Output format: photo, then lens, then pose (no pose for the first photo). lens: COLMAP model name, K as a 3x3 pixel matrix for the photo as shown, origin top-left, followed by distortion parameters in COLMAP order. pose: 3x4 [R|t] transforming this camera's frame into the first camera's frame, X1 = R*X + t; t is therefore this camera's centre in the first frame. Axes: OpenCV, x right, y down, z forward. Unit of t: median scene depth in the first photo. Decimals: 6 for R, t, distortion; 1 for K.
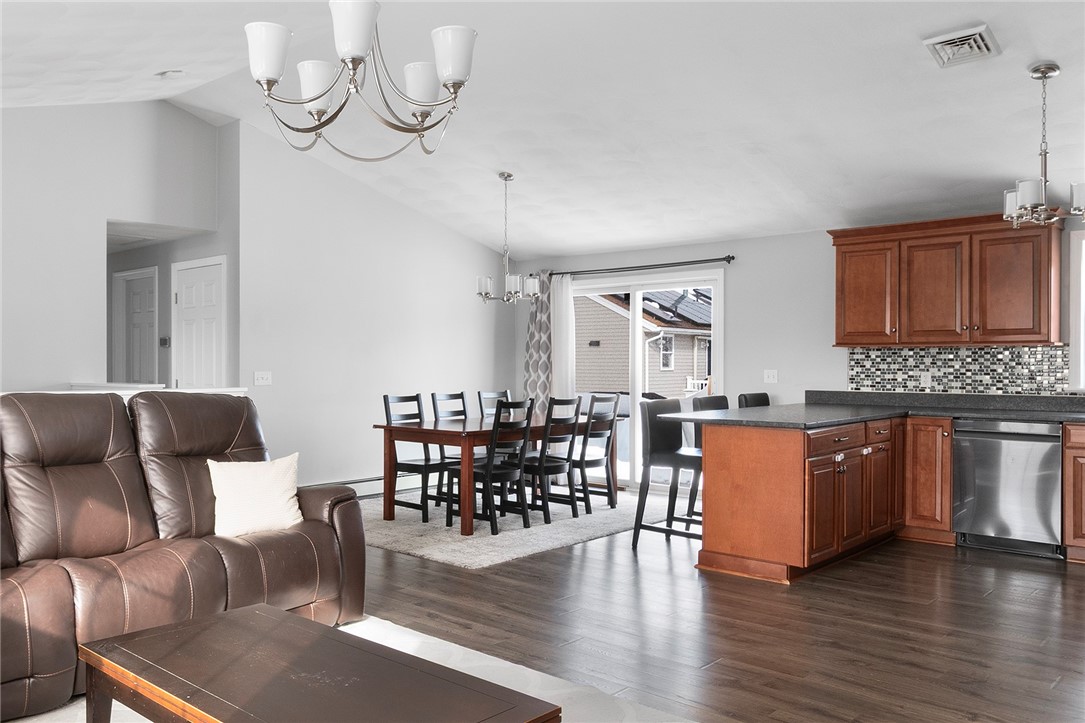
lens RADIAL K [[867.8, 0, 446.0], [0, 867.8, 368.6], [0, 0, 1]] dist [0.005388, -0.007515]
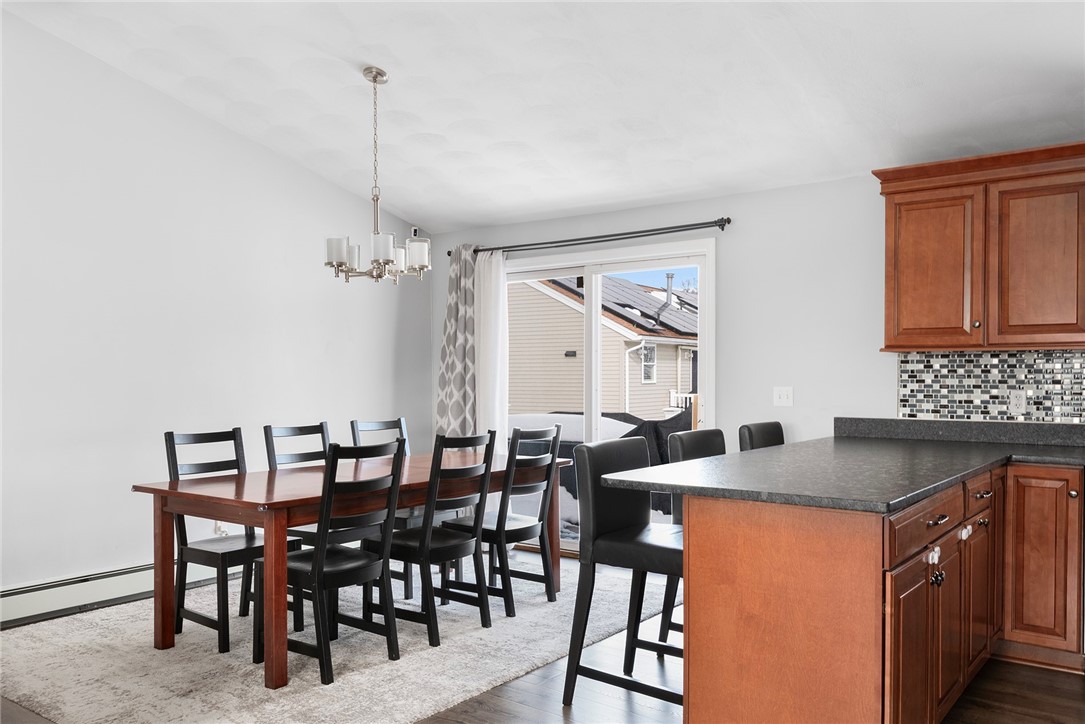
lens RADIAL K [[867.8, 0, 549.3], [0, 867.8, 388.8], [0, 0, 1]] dist [0.005388, -0.007515]
pose [[0.991554, -0.004071, 0.129631, 0.118914], [0.002868, 0.999951, 0.009466, -0.004126], [-0.129663, -0.009015, 0.991517, 0.396236]]
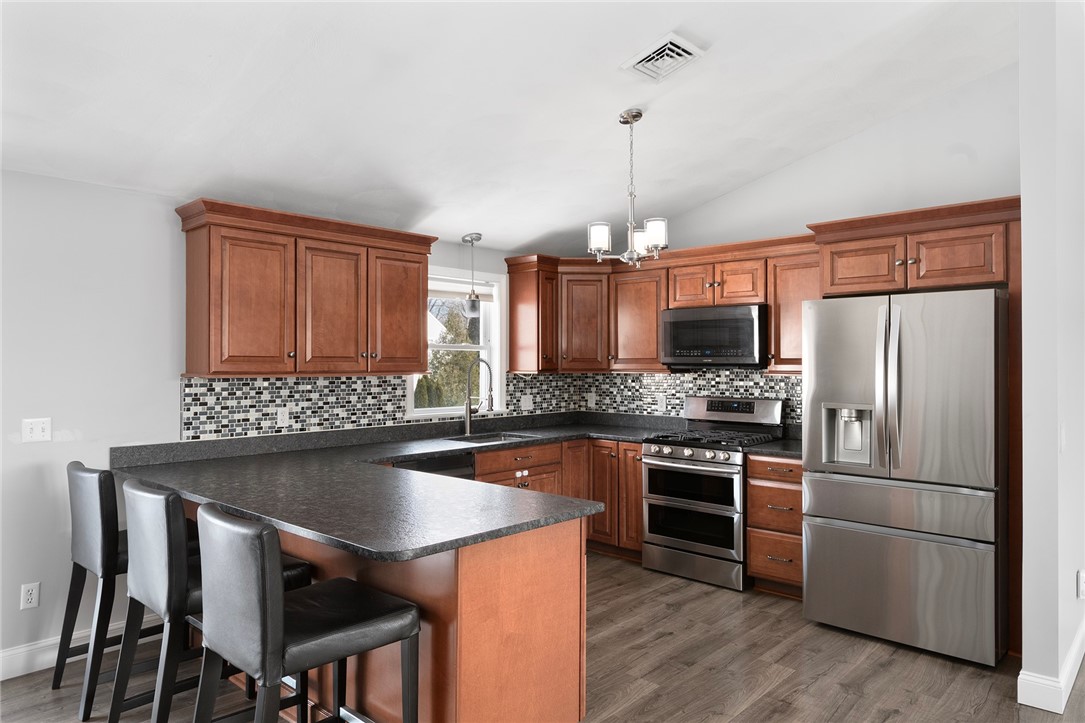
lens RADIAL K [[703.9, 0, 549.4], [0, 703.9, 359.8], [0, 0, 1]] dist [0.011405, -0.000880]
pose [[-0.037808, 0.005647, 0.999269, -0.097452], [0.008495, 0.999950, -0.005329, -0.033735], [-0.999249, 0.008287, -0.037855, 0.772764]]
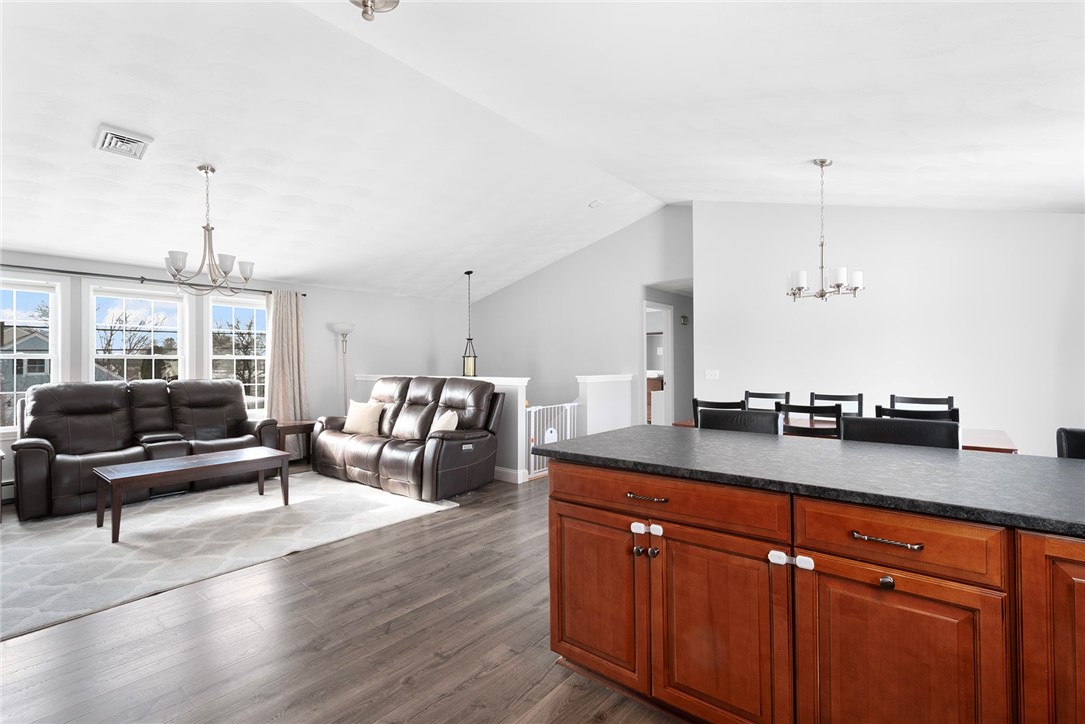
lens RADIAL K [[493.8, 0, 550.2], [0, 493.8, 360.3], [0, 0, 1]] dist [0.001629, 0.000078]
pose [[0.100437, -0.008203, -0.994910, 0.607774], [-0.000915, 0.999965, -0.008337, -0.004877], [0.994943, 0.001748, 0.100426, 0.707860]]
